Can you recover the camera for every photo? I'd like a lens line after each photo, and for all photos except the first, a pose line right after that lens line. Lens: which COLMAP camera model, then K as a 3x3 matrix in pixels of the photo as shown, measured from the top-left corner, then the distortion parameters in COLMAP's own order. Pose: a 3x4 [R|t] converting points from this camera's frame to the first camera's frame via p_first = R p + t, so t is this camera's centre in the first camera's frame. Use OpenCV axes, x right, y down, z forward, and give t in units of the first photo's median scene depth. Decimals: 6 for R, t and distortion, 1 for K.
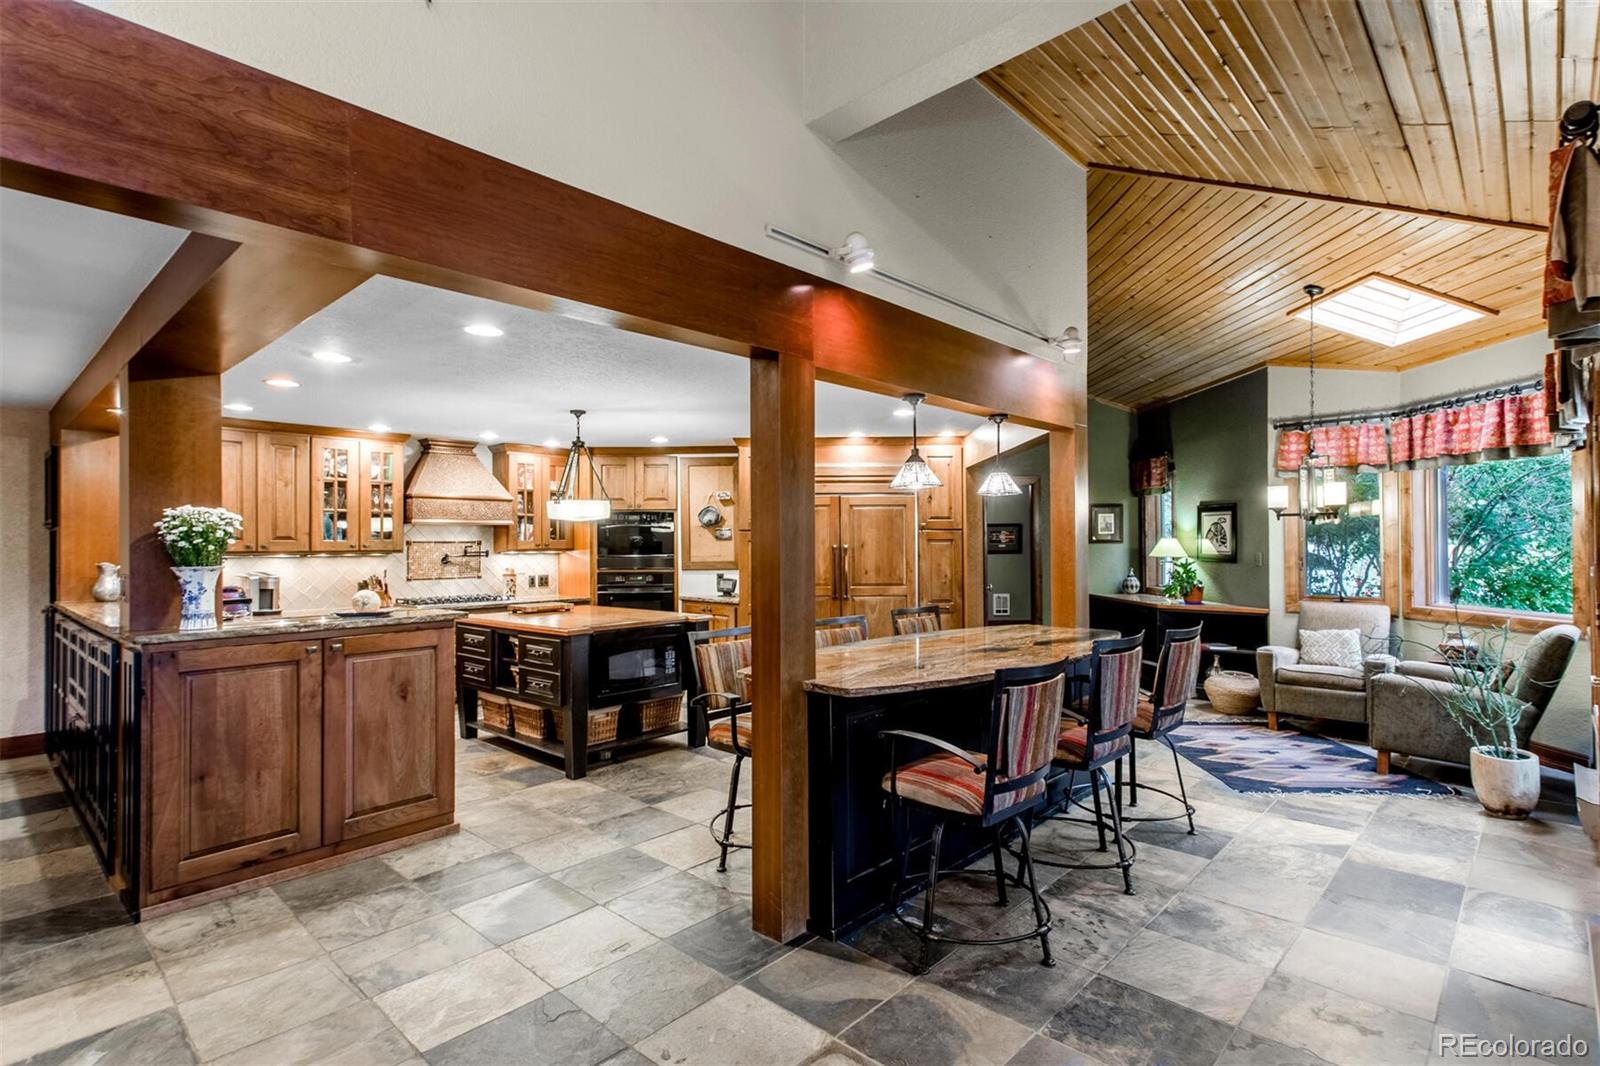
lens RADIAL K [[785.2, 0, 800.0], [0, 785.2, 533.0], [0, 0, 1]] dist [-0.000692, -0.000015]
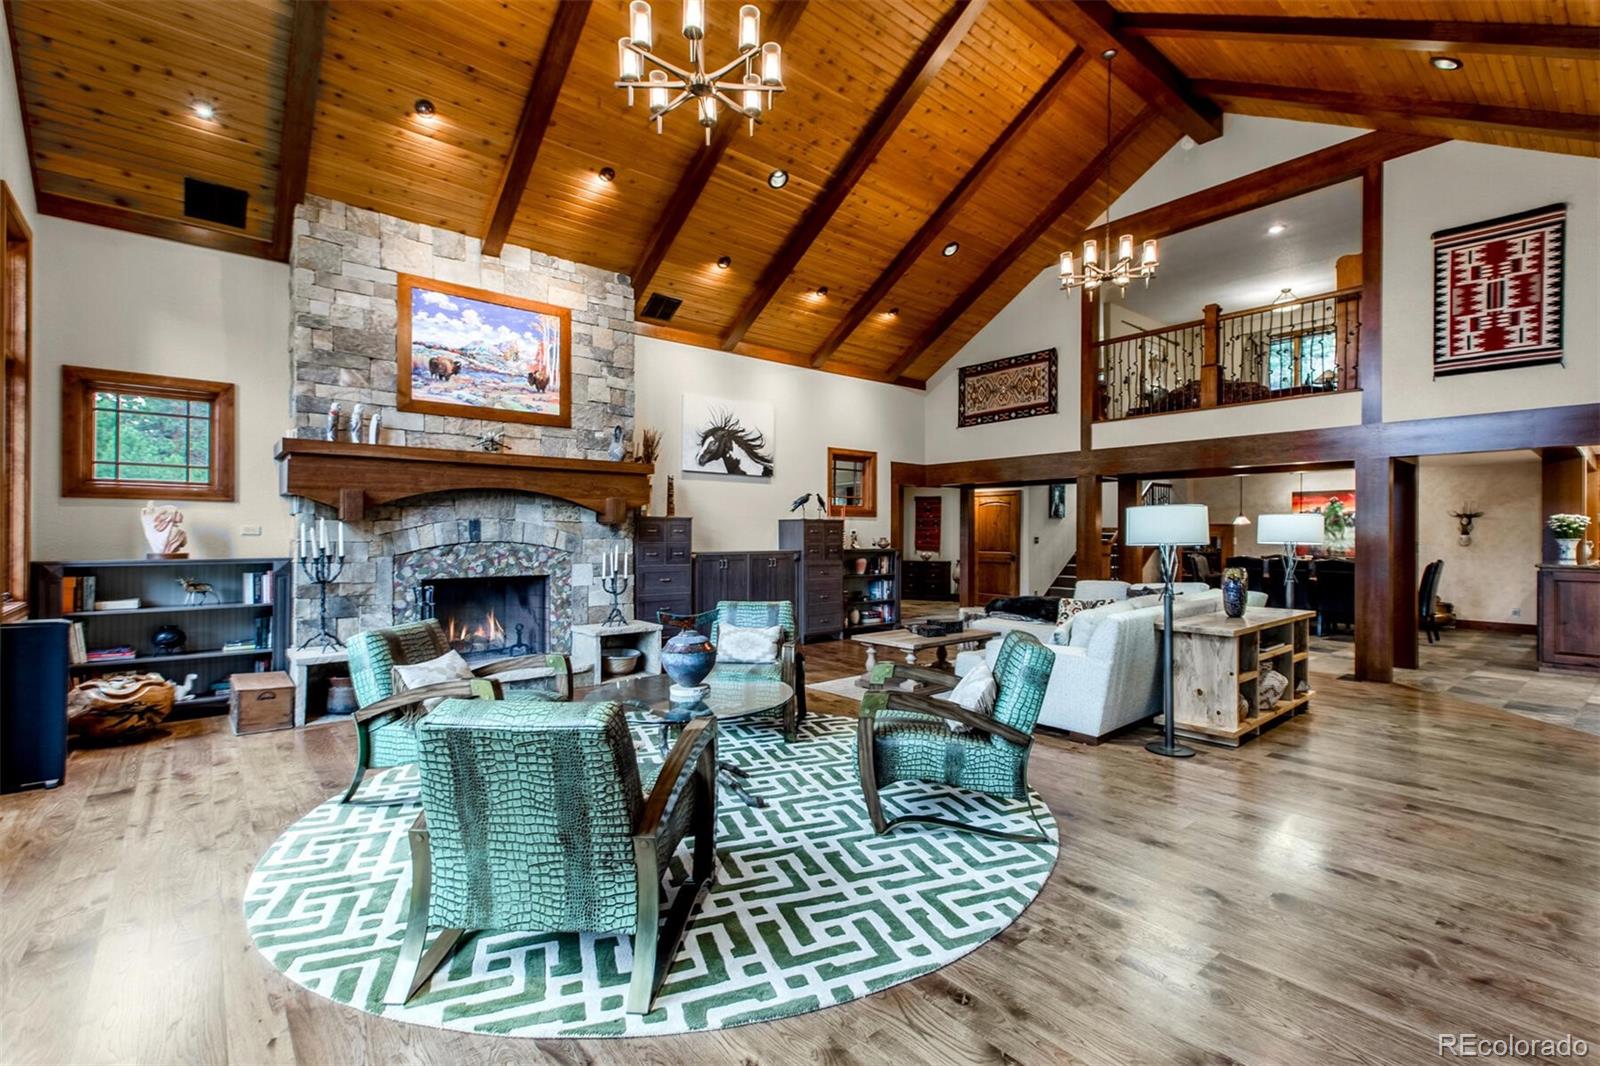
lens RADIAL K [[726.2, 0, 800.0], [0, 726.2, 533.0], [0, 0, 1]] dist [-0.000326, 0.000015]
pose [[-0.119359, 0.005594, -0.992835, 1.693218], [0.012189, 0.999917, 0.004169, -0.013557], [0.992776, -0.011604, -0.119417, -1.056049]]
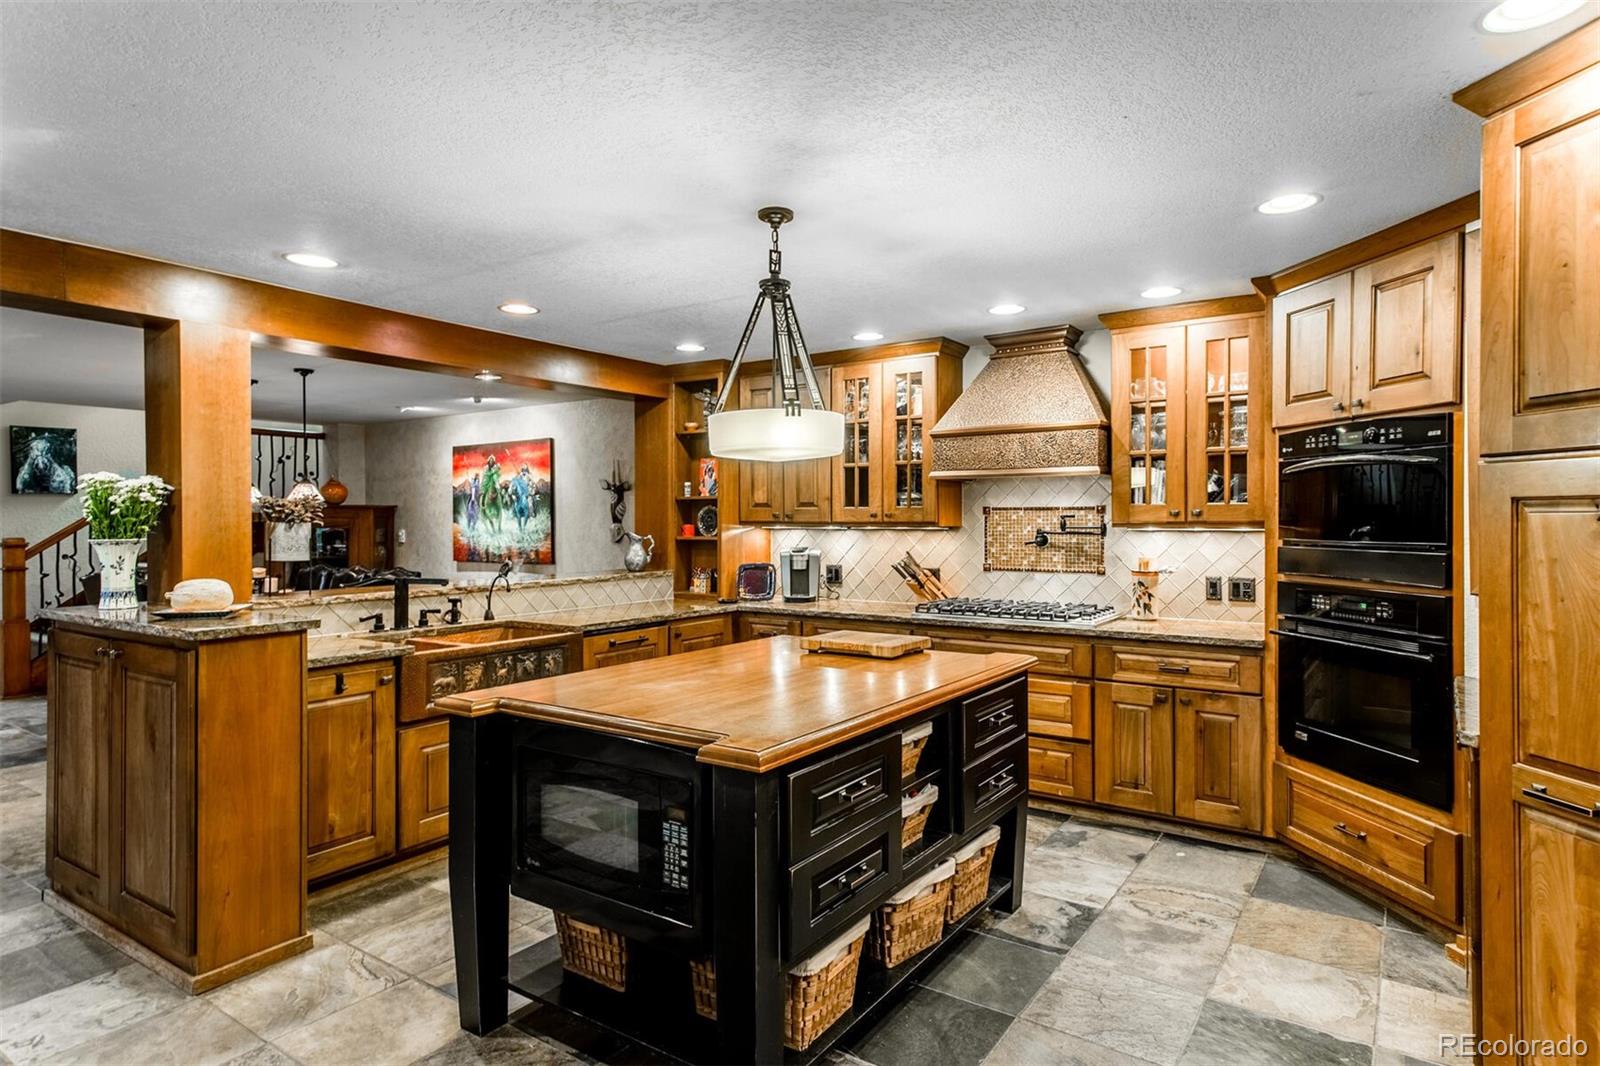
lens RADIAL K [[878.2, 0, 802.8], [0, 878.2, 522.7], [0, 0, 1]] dist [0.020487, 0.000885]
pose [[0.147771, 0.010235, -0.988969, 0.345540], [0.017979, 0.999753, 0.013034, 0.022021], [0.988858, -0.019707, 0.147551, 1.532768]]
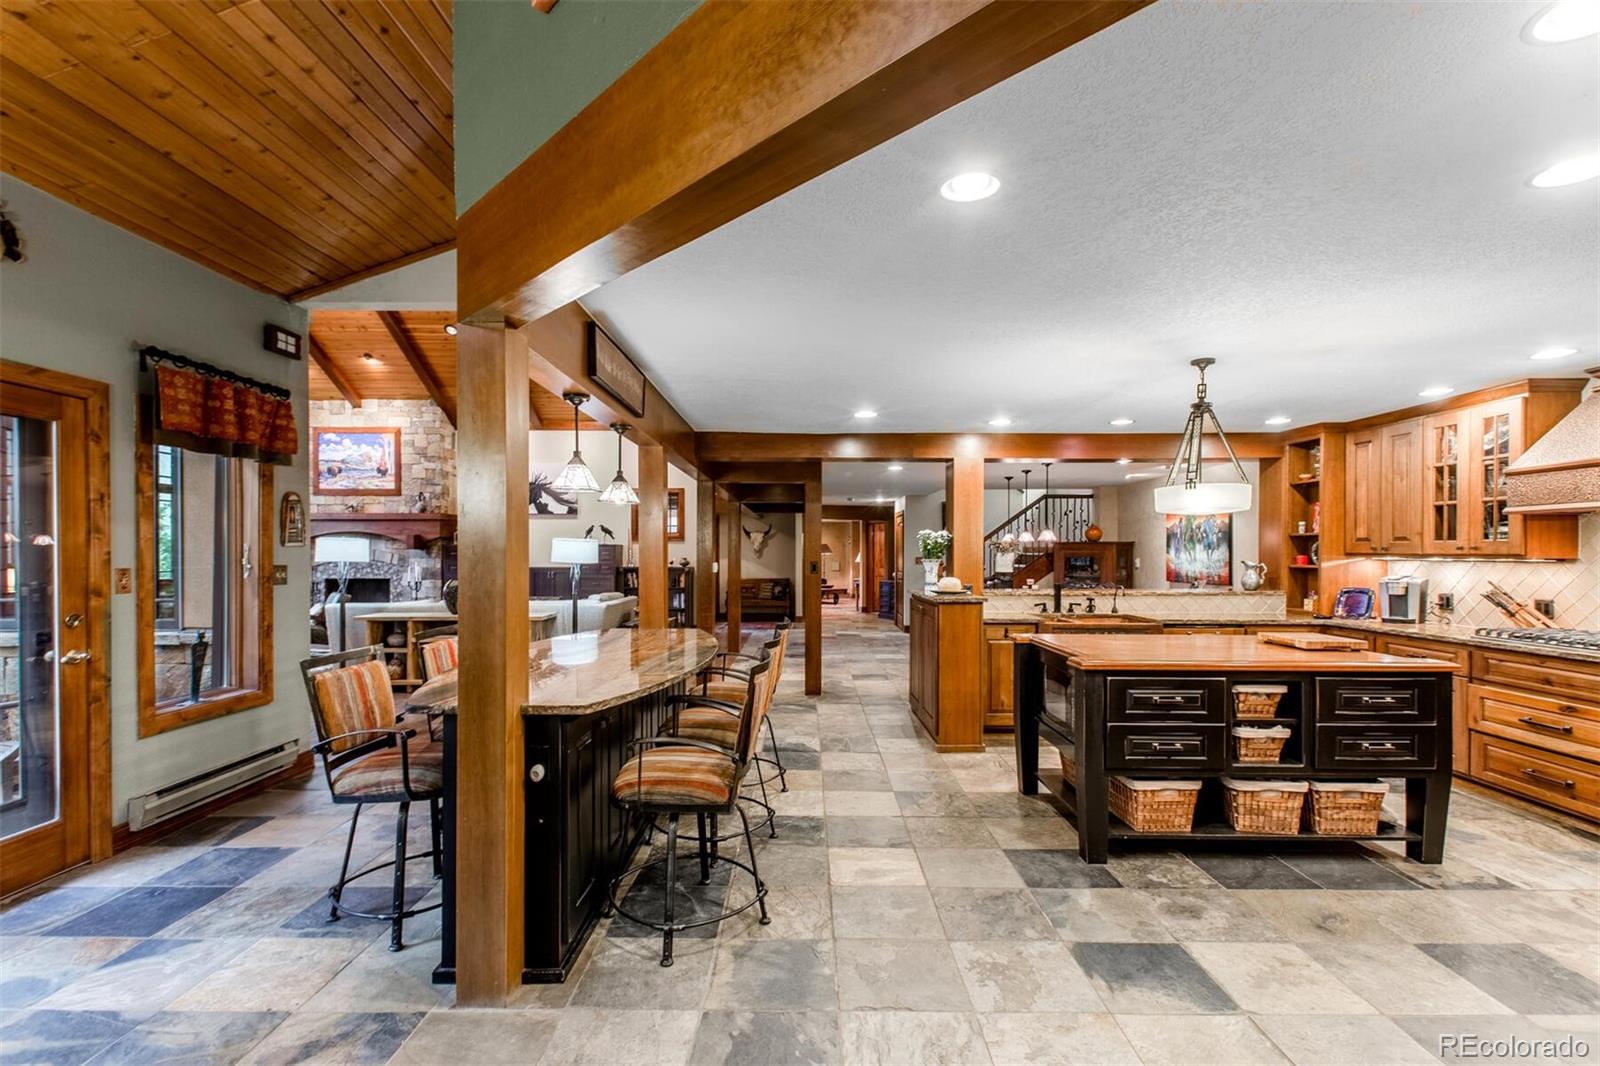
lens RADIAL K [[717.5, 0, 802.4], [0, 717.5, 547.7], [0, 0, 1]] dist [0.000732, 0.000095]
pose [[-0.732471, 0.001964, -0.680796, 0.698652], [0.015383, 0.999788, -0.013667, 0.029648], [0.680625, -0.020483, -0.732346, 2.001973]]
